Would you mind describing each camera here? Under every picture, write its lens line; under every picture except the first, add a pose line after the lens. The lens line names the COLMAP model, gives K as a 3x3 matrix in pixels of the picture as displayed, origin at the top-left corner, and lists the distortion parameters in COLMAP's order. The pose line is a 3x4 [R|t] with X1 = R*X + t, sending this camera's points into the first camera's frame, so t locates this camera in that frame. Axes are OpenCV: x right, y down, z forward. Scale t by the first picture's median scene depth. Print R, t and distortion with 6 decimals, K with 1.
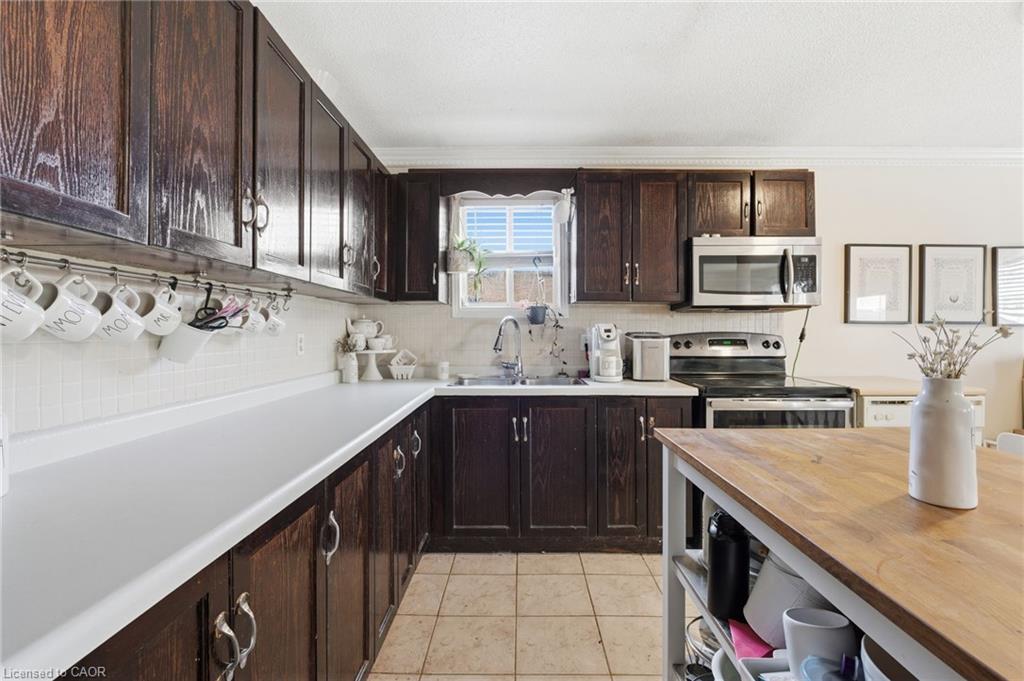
lens RADIAL K [[460.6, 0, 516.1], [0, 460.6, 334.3], [0, 0, 1]] dist [-0.002733, -0.000164]
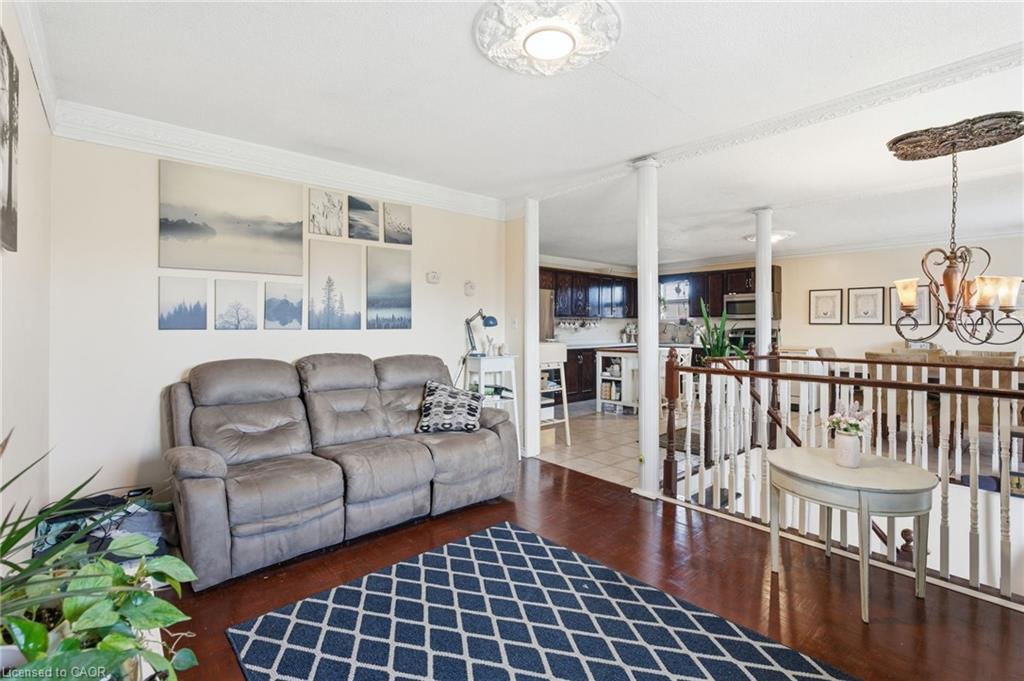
lens RADIAL K [[460.6, 0, 516.1], [0, 460.6, 334.3], [0, 0, 1]] dist [-0.002733, -0.000164]
pose [[0.646656, 0.014117, -0.762651, 1.663593], [-0.014958, 0.999871, 0.005826, 0.036543], [0.762635, 0.007640, 0.646784, -1.735158]]
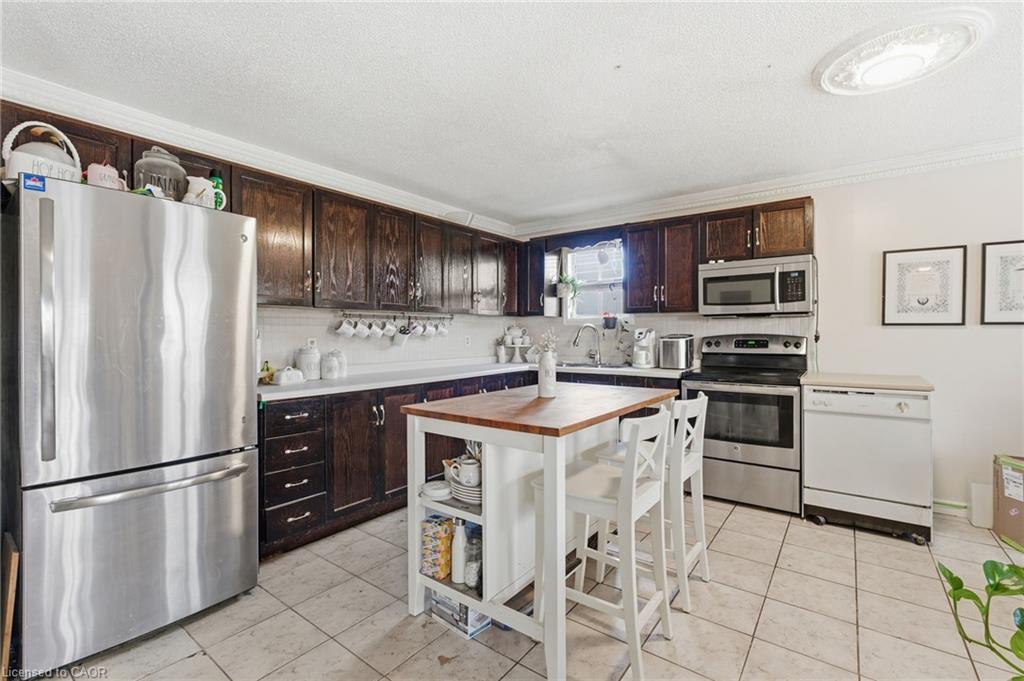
lens RADIAL K [[460.6, 0, 516.1], [0, 460.6, 334.3], [0, 0, 1]] dist [-0.002733, -0.000164]
pose [[0.813513, -0.002223, -0.581543, 0.717211], [-0.000192, 0.999992, -0.004092, 0.001342], [0.581547, 0.003441, 0.813505, -0.411352]]
